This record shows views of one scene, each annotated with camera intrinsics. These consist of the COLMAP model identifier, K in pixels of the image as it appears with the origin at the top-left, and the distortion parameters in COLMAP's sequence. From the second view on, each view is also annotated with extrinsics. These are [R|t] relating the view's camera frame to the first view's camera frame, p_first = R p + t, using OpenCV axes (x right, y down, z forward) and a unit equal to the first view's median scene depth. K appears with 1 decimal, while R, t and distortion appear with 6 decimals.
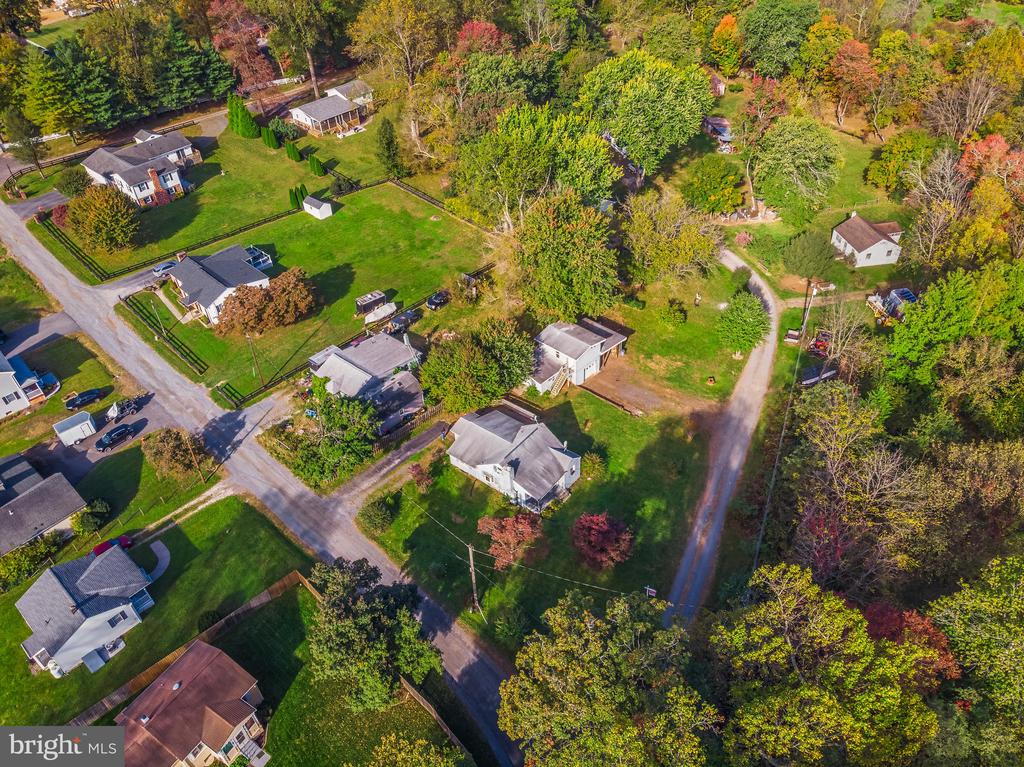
lens RADIAL K [[758.1, 0, 512.0], [0, 758.1, 383.5], [0, 0, 1]] dist [0.004334, 0.001898]
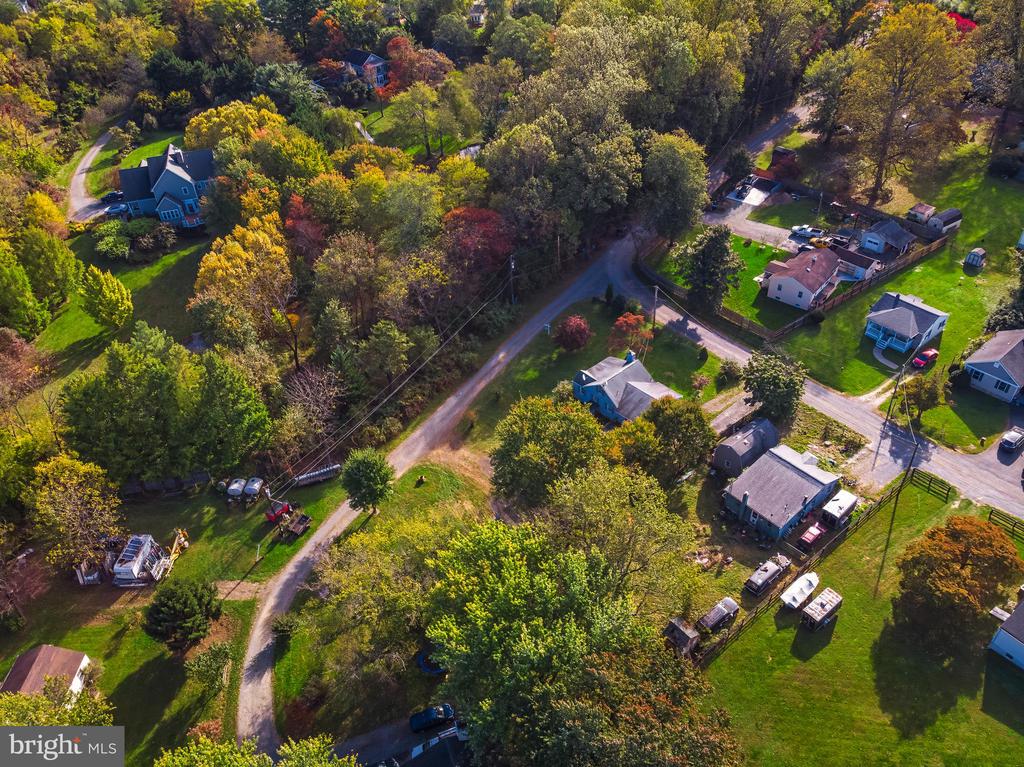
lens RADIAL K [[758.1, 0, 512.0], [0, 758.1, 383.5], [0, 0, 1]] dist [0.004334, 0.001898]
pose [[-0.983052, -0.022021, 0.182000, -0.035984], [0.174342, 0.194694, 0.965246, -1.040077], [-0.056690, 0.980617, -0.187555, 1.130395]]
